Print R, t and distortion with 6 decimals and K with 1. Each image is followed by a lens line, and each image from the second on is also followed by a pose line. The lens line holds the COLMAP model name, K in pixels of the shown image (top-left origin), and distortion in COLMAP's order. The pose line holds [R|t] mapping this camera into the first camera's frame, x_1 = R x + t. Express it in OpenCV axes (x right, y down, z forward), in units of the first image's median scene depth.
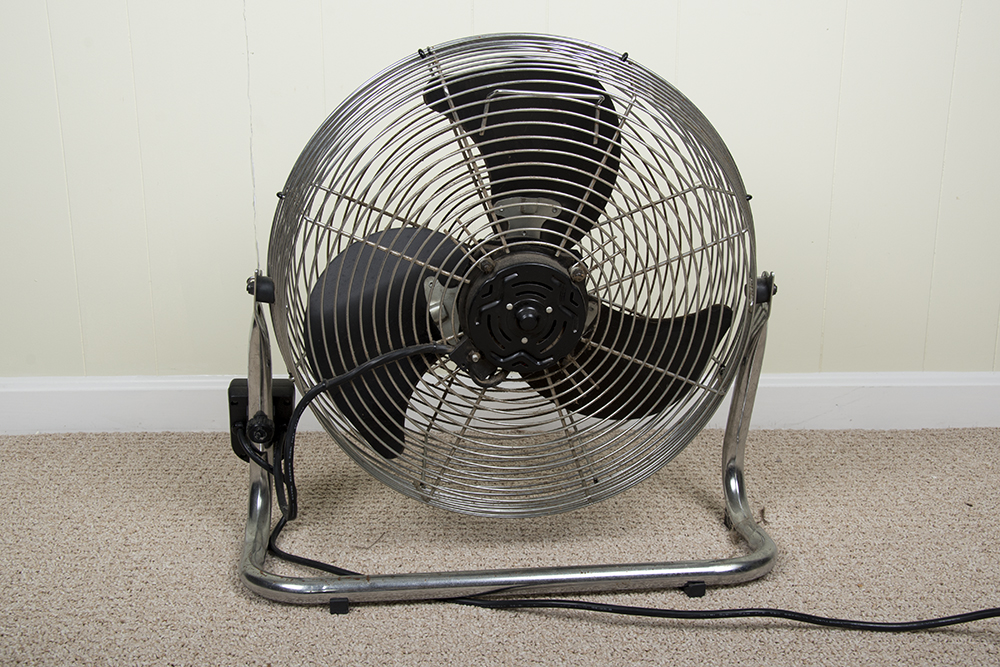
lens RADIAL K [[1149.3, 0, 500.0], [0, 1149.3, 333.5], [0, 0, 1]] dist [0.012725, 0.027965]
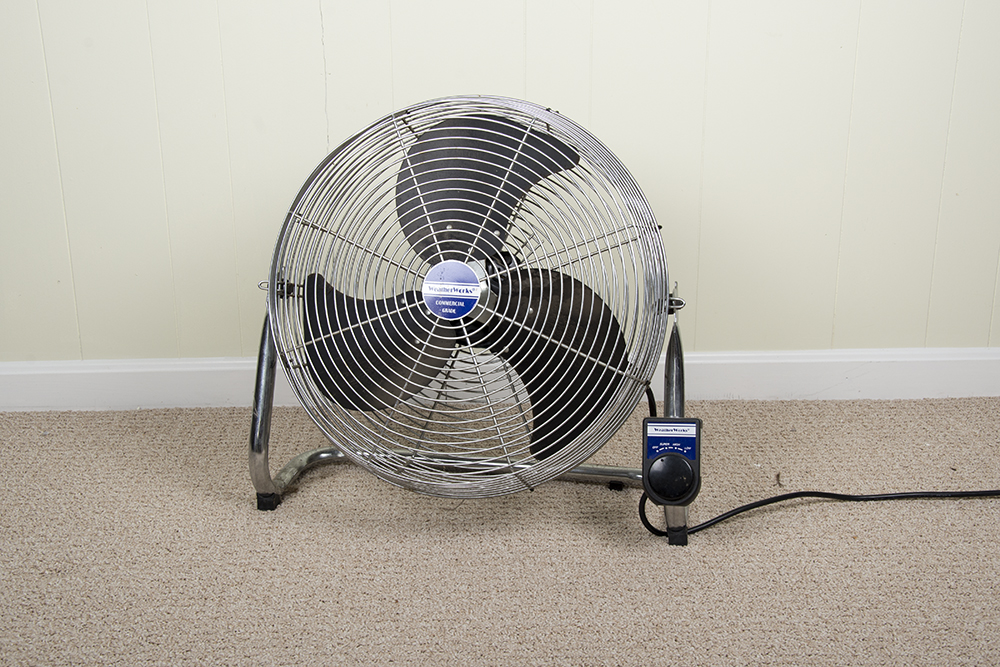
lens RADIAL K [[1314.0, 0, 500.0], [0, 1314.0, 333.5], [0, 0, 1]] dist [0.062985, 0.001849]
pose [[0.999954, -0.006519, 0.006999, -0.063339], [0.006078, 0.998107, 0.061199, -0.072526], [-0.007385, -0.061154, 0.998101, -0.326432]]
